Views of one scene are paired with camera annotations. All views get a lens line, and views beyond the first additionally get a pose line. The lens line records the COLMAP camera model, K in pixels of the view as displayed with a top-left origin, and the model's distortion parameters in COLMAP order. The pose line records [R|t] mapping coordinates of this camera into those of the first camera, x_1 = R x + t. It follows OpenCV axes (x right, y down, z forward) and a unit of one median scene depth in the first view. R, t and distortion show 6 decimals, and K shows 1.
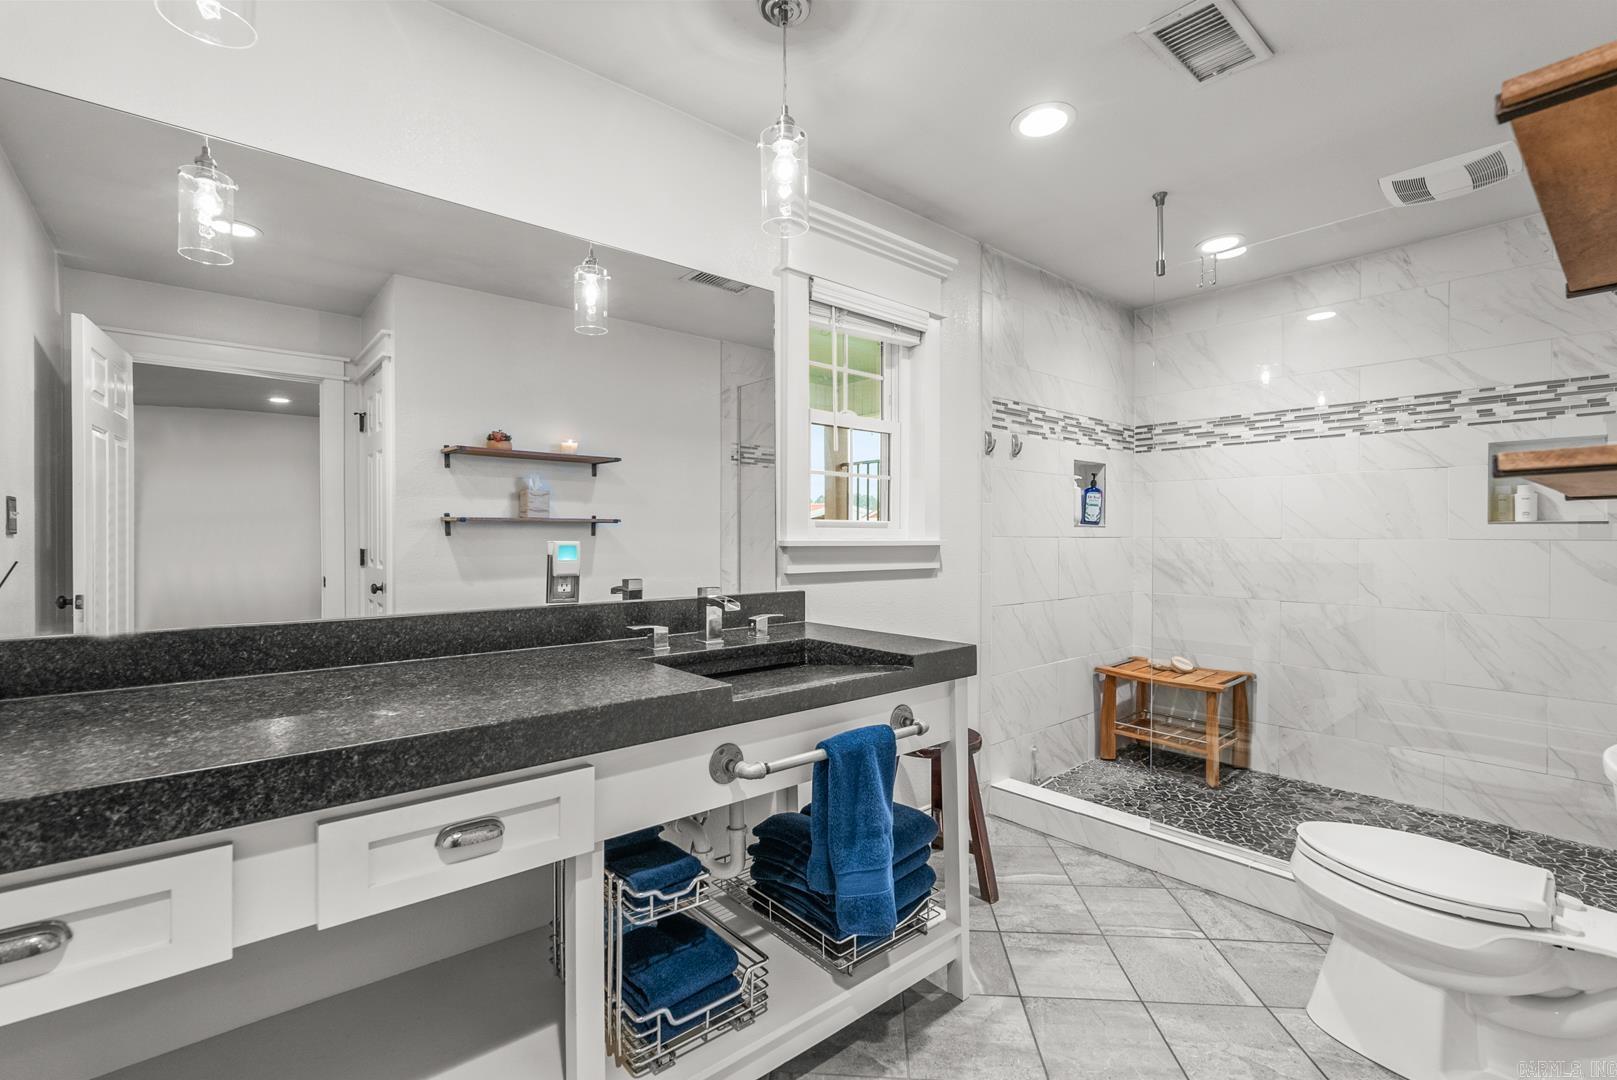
lens RADIAL K [[713.8, 0, 814.4], [0, 713.8, 537.4], [0, 0, 1]] dist [-0.006204, 0.000346]
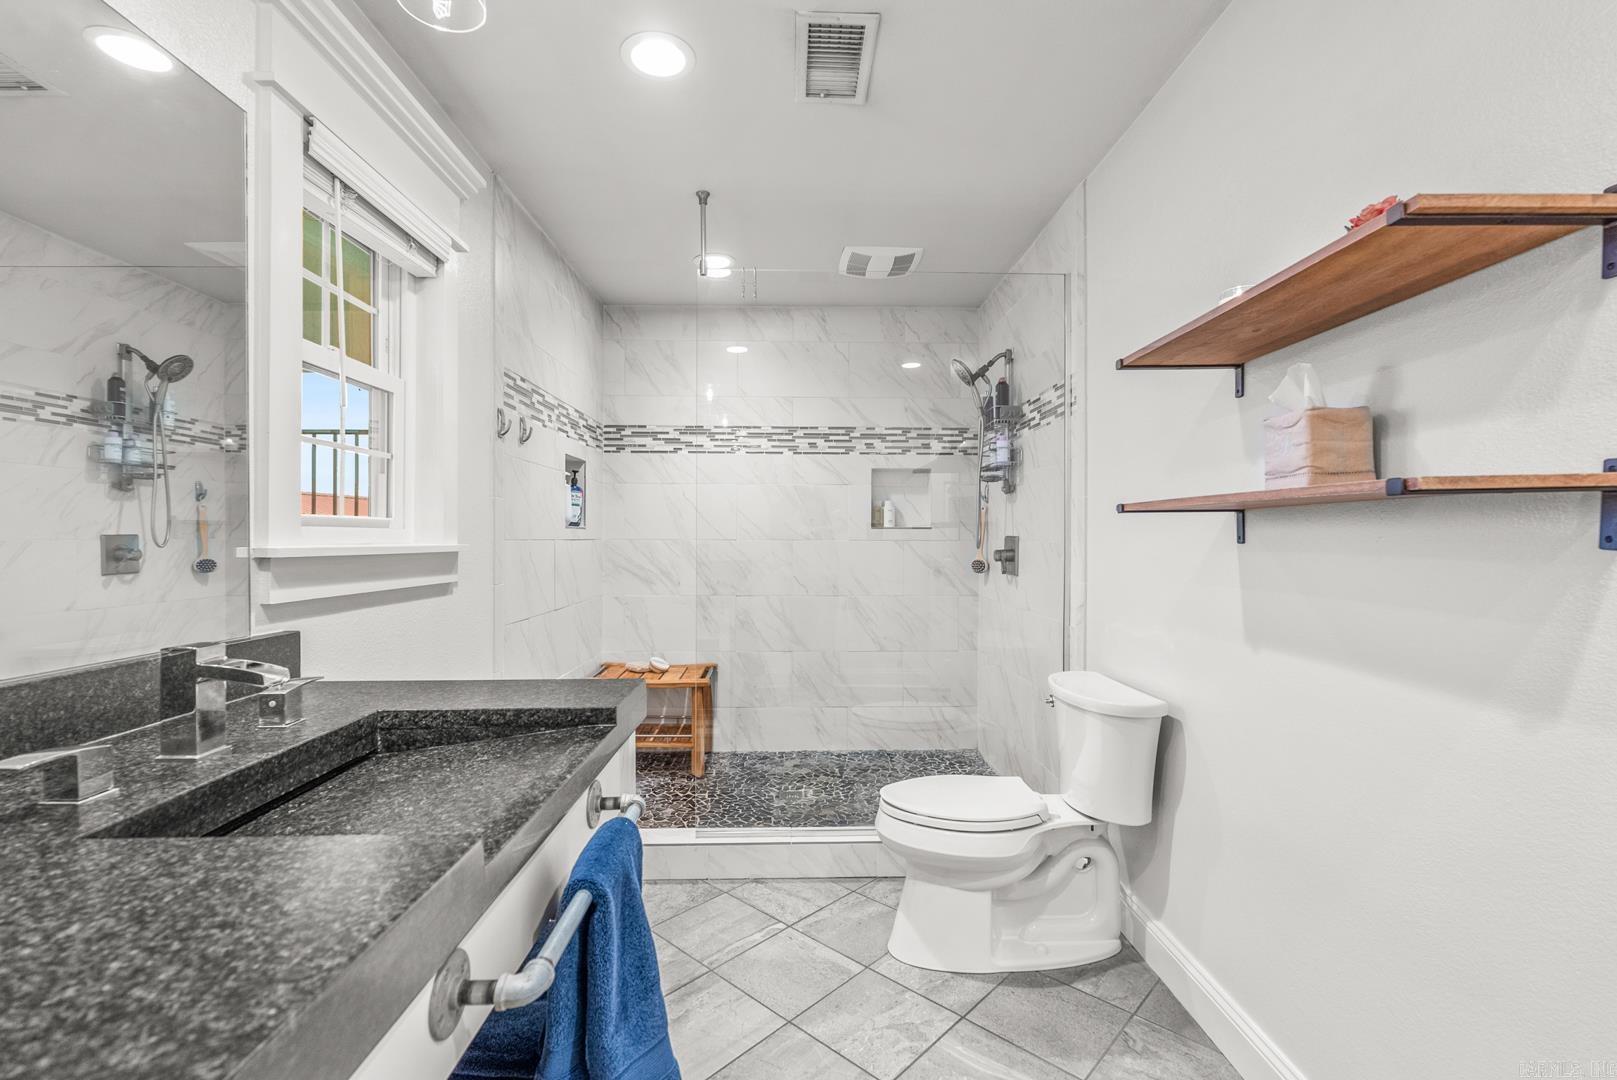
lens RADIAL K [[713.8, 0, 814.4], [0, 713.8, 537.4], [0, 0, 1]] dist [-0.006204, 0.000346]
pose [[0.629317, -0.001703, 0.777147, -0.158473], [0.003563, 0.999993, -0.000694, -0.001640], [-0.777140, 0.003206, 0.629319, 0.216843]]
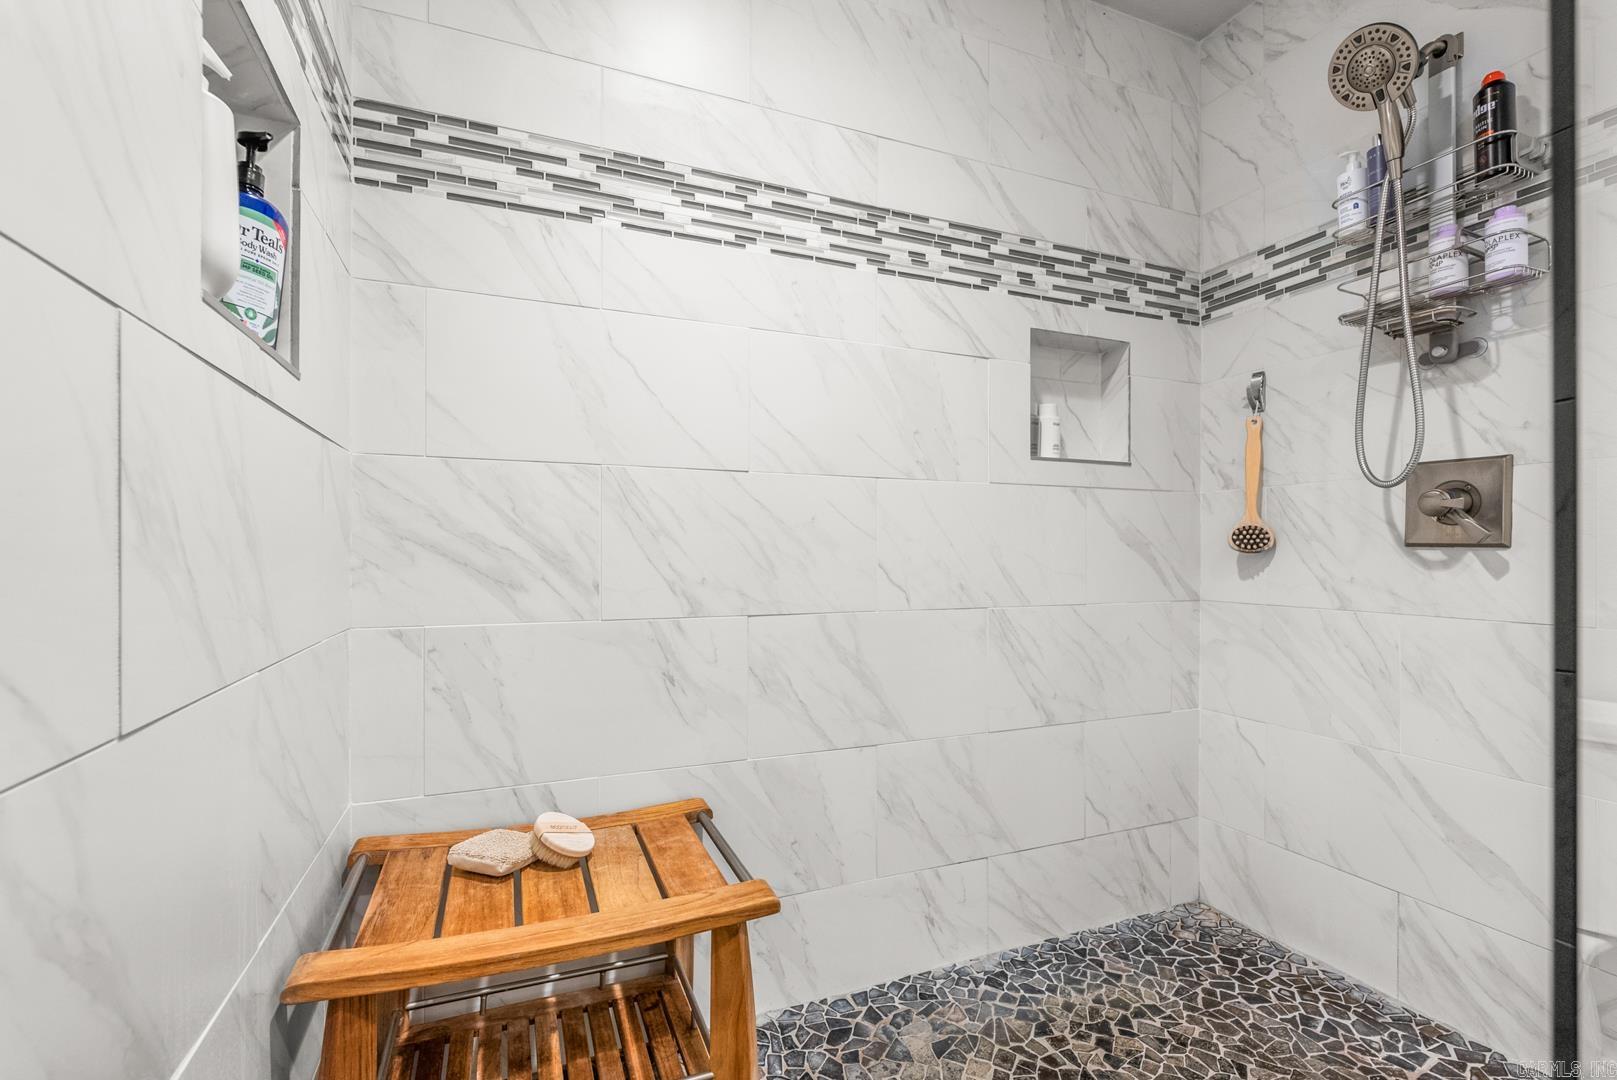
lens RADIAL K [[720.6, 0, 812.4], [0, 720.6, 550.8], [0, 0, 1]] dist [-0.007540, 0.000015]
pose [[0.313091, -0.001991, 0.949721, 0.276753], [0.003516, 0.999993, 0.000938, 0.055032], [-0.949717, 0.003045, 0.313095, 0.916722]]
